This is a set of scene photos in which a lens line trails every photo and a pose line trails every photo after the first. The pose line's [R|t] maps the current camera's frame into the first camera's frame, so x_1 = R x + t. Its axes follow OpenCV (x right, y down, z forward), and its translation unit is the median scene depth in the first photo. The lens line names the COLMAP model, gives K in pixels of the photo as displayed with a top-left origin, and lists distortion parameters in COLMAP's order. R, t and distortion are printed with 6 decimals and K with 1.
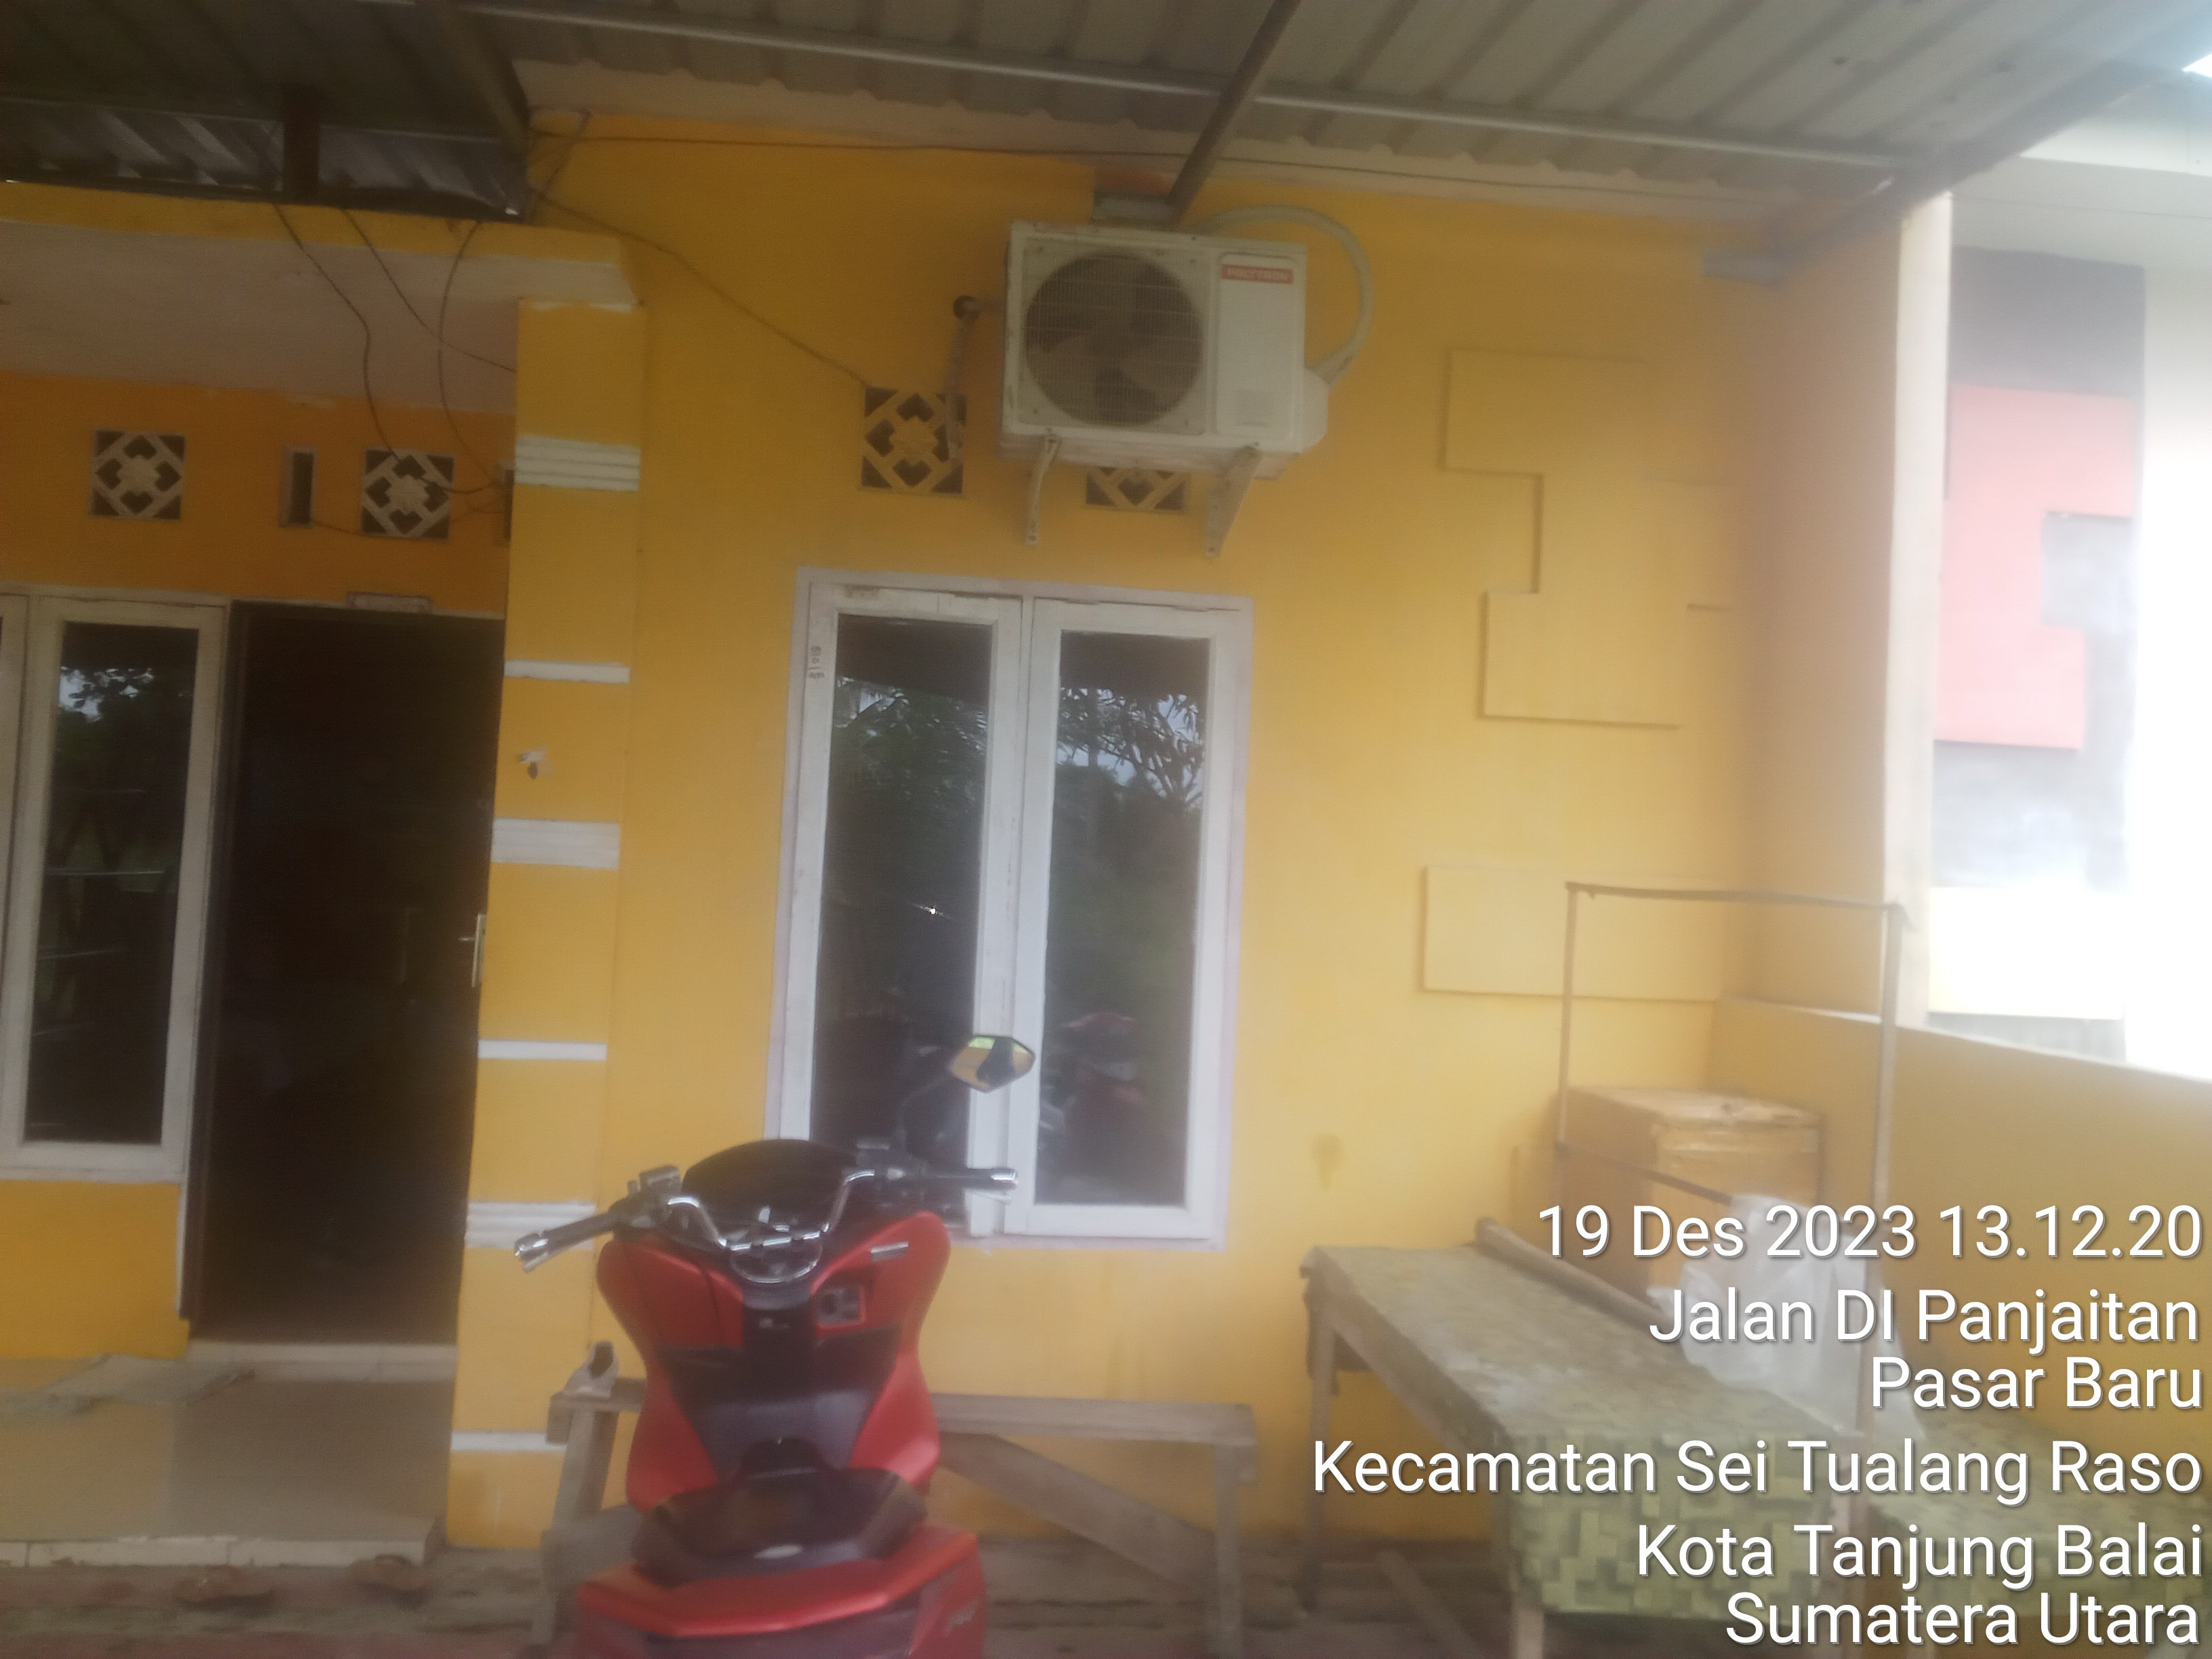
lens RADIAL K [[1807.1, 0, 1098.3], [0, 1807.1, 817.3], [0, 0, 1]] dist [0.047823, -0.057540]
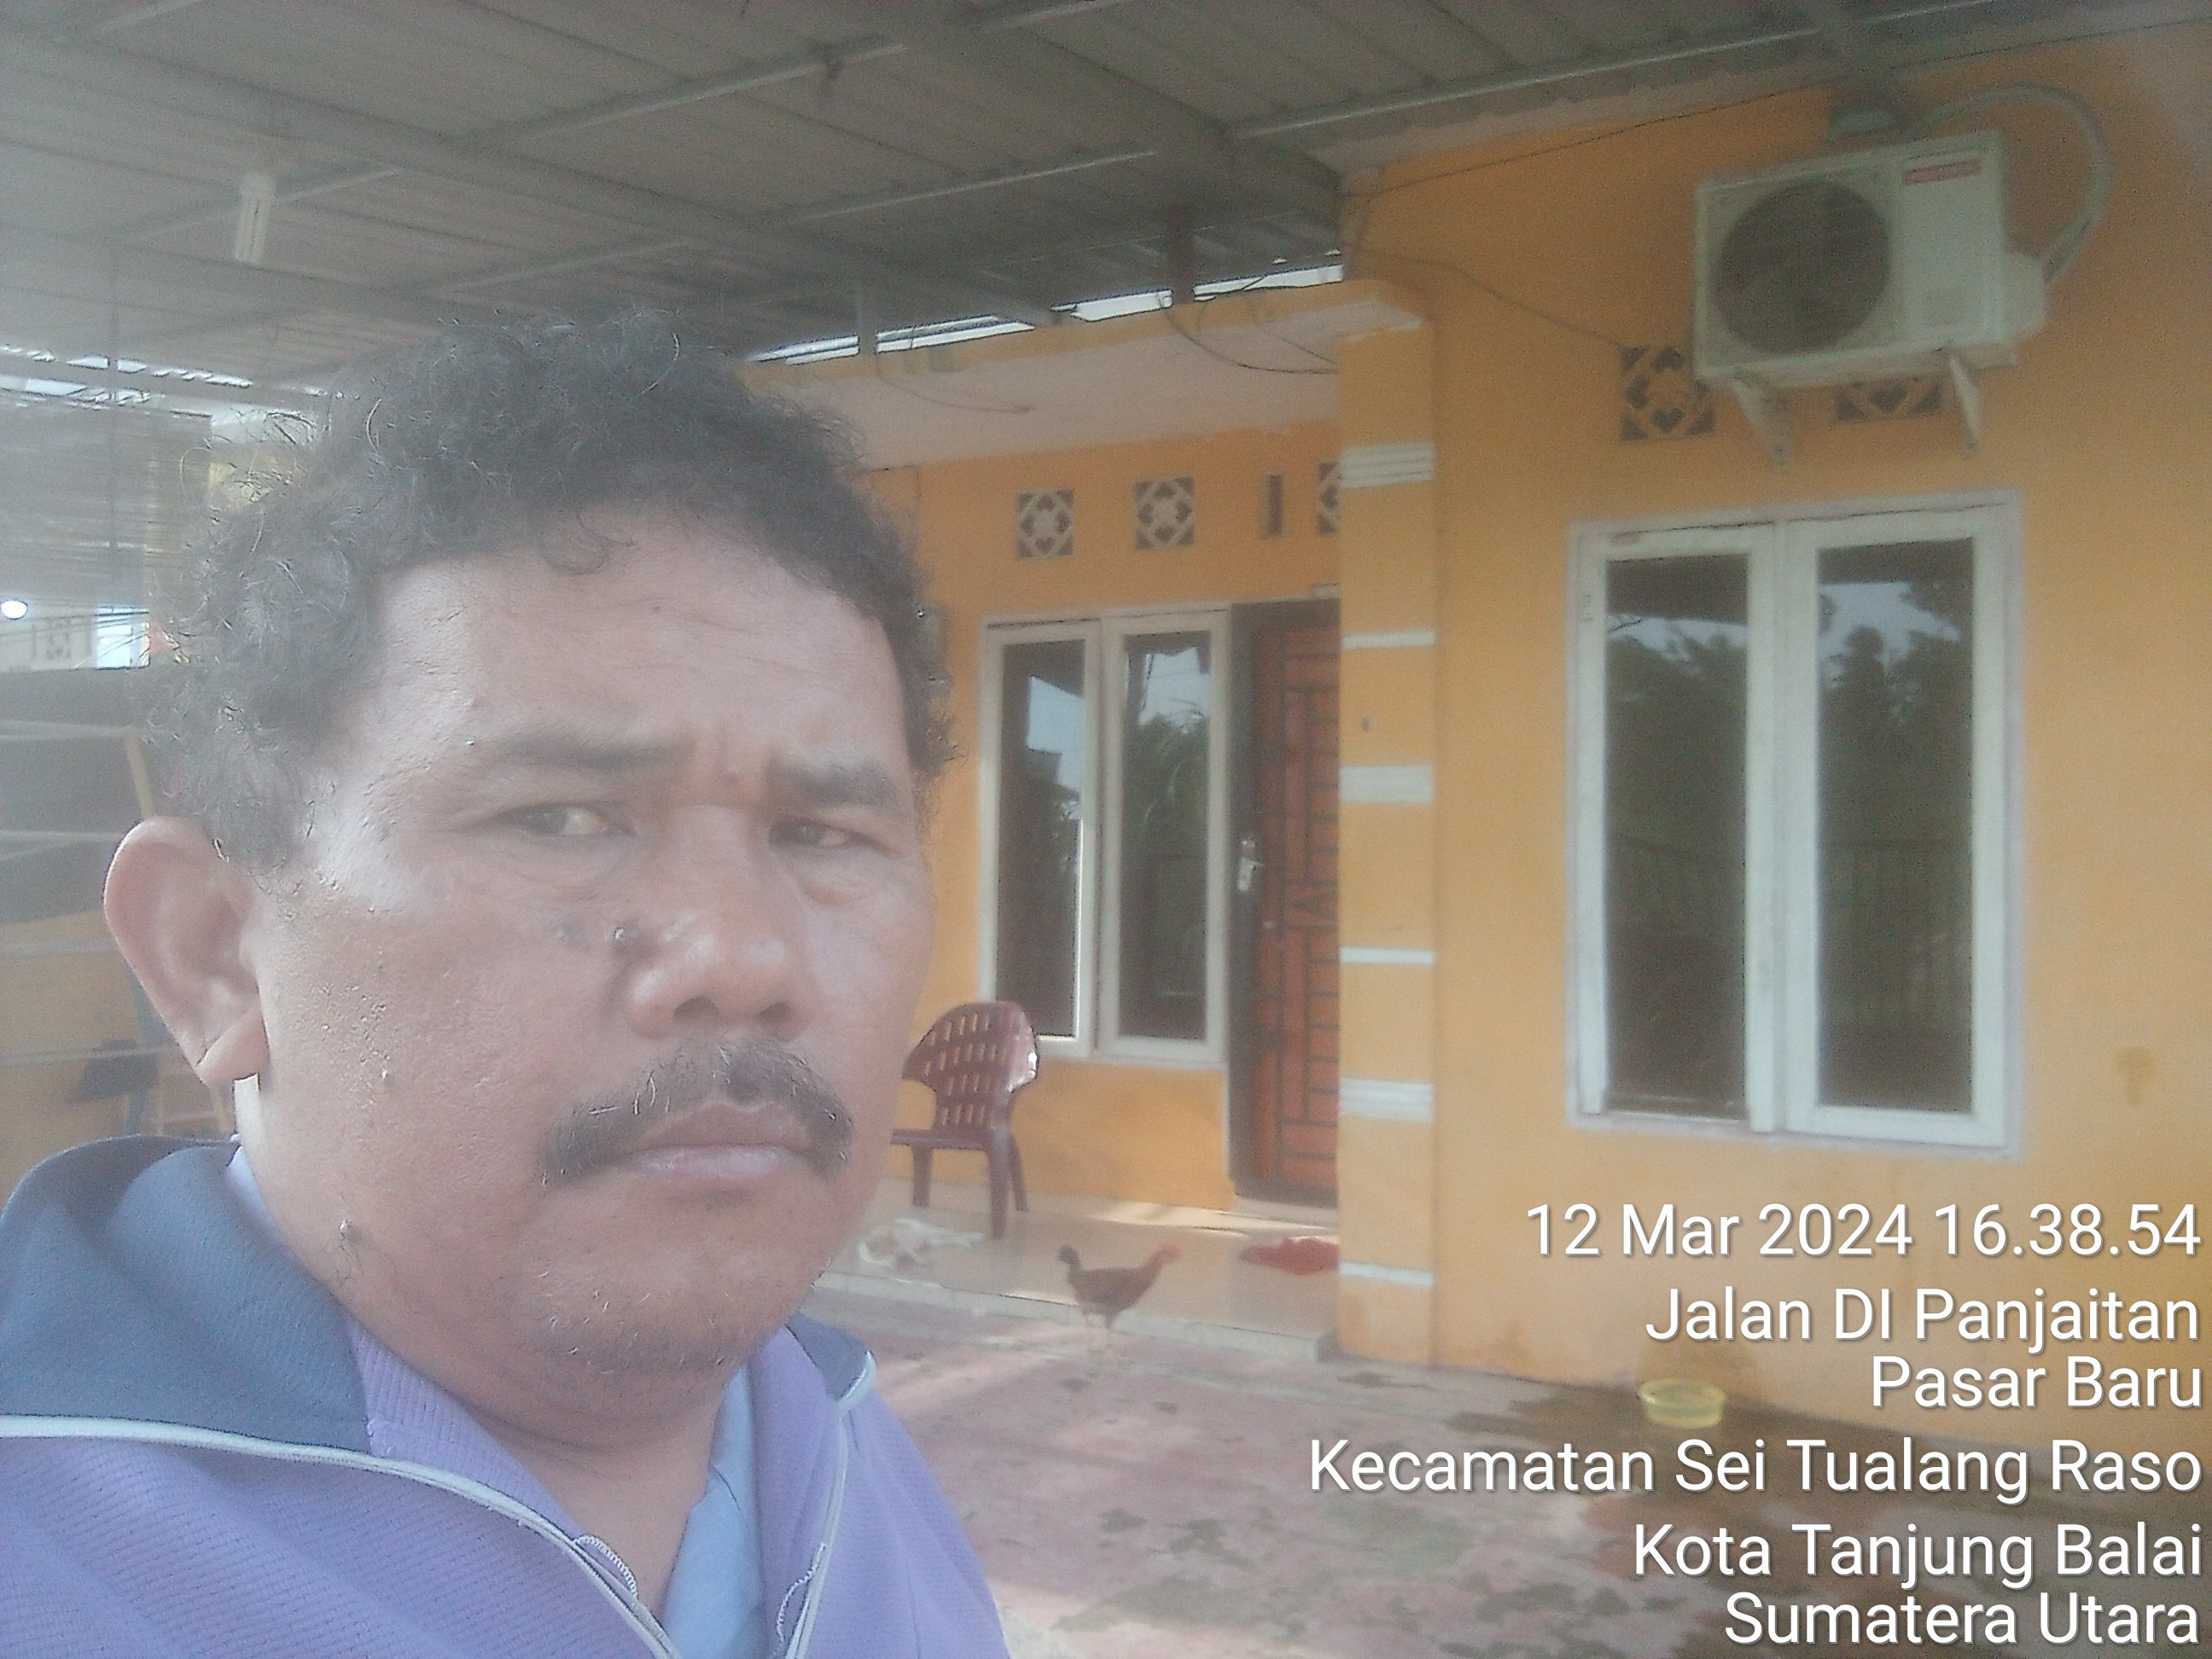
lens RADIAL K [[2028.1, 0, 1114.0], [0, 2028.1, 817.3], [0, 0, 1]] dist [-0.007813, 0.000000]
pose [[0.776979, -0.047298, -0.627747, 0.384394], [0.062445, 0.998046, 0.002091, 0.021154], [0.626422, -0.040824, 0.778415, -0.148801]]
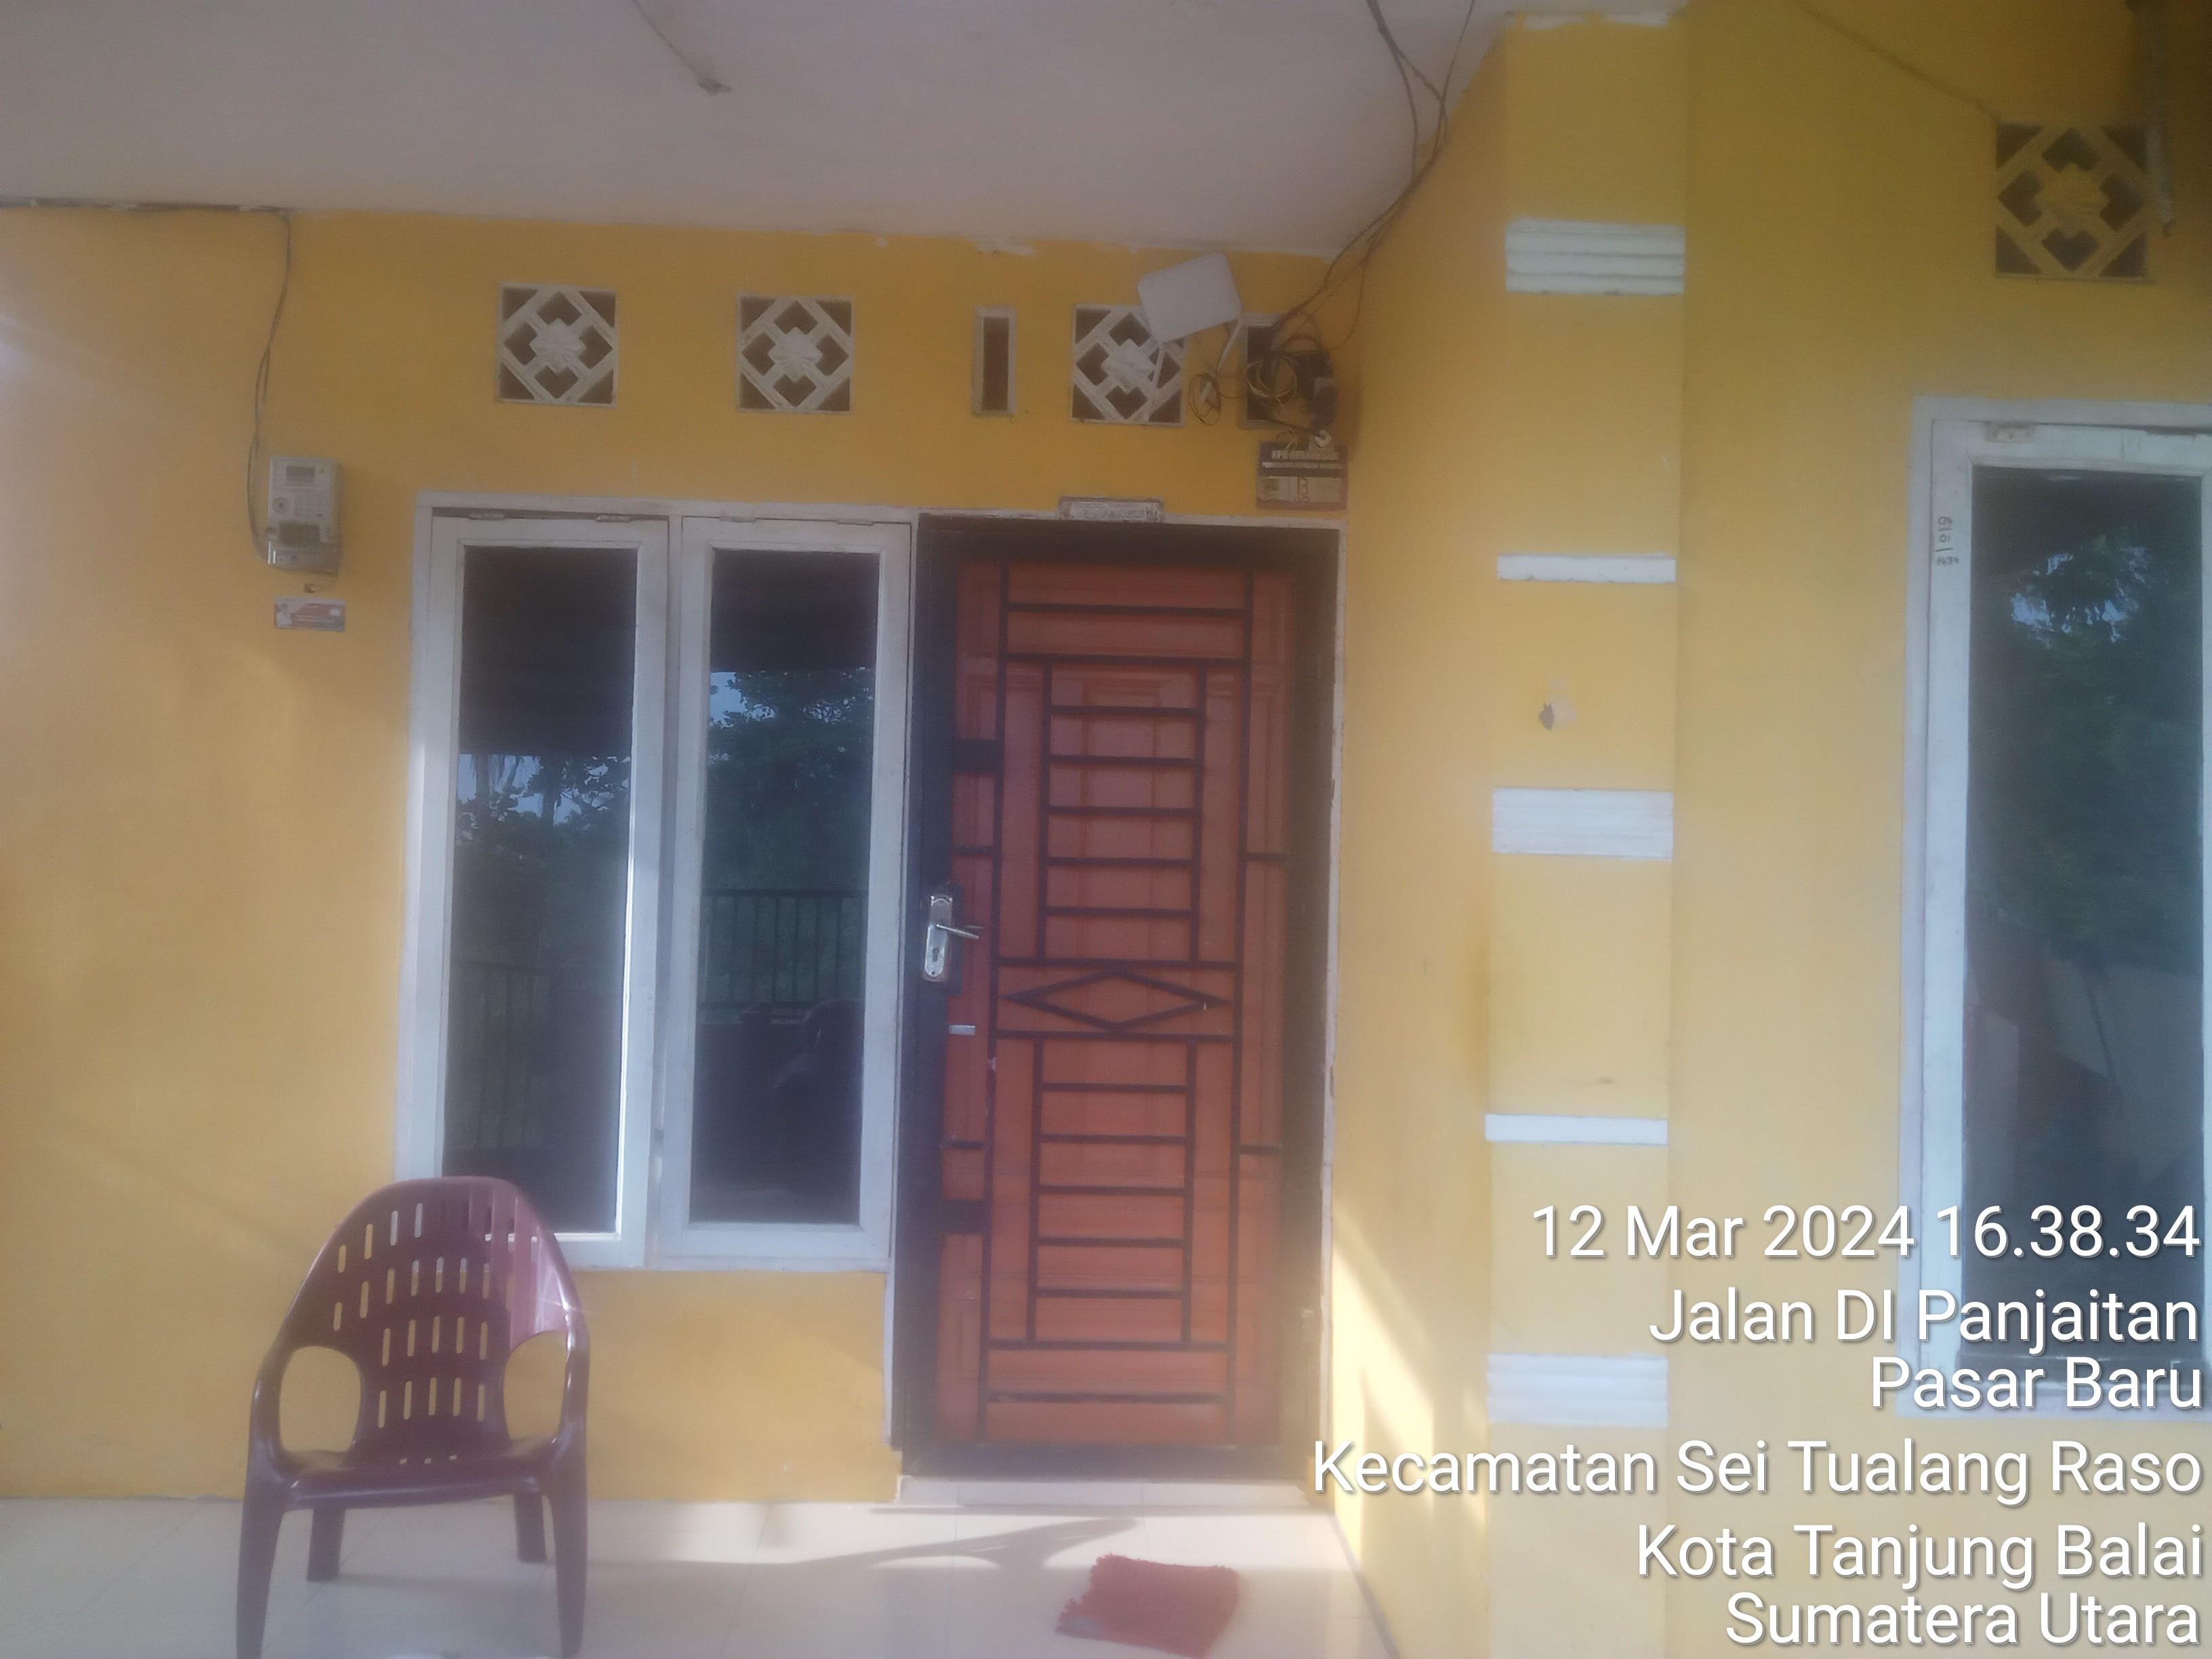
lens RADIAL K [[1807.1, 0, 1120.3], [0, 1807.1, 819.9], [0, 0, 1]] dist [0.047823, -0.057540]
pose [[0.994895, -0.024022, -0.098019, -0.386322], [0.026360, 0.999396, 0.022626, -0.006670], [0.097416, -0.025095, 0.994927, 0.299660]]
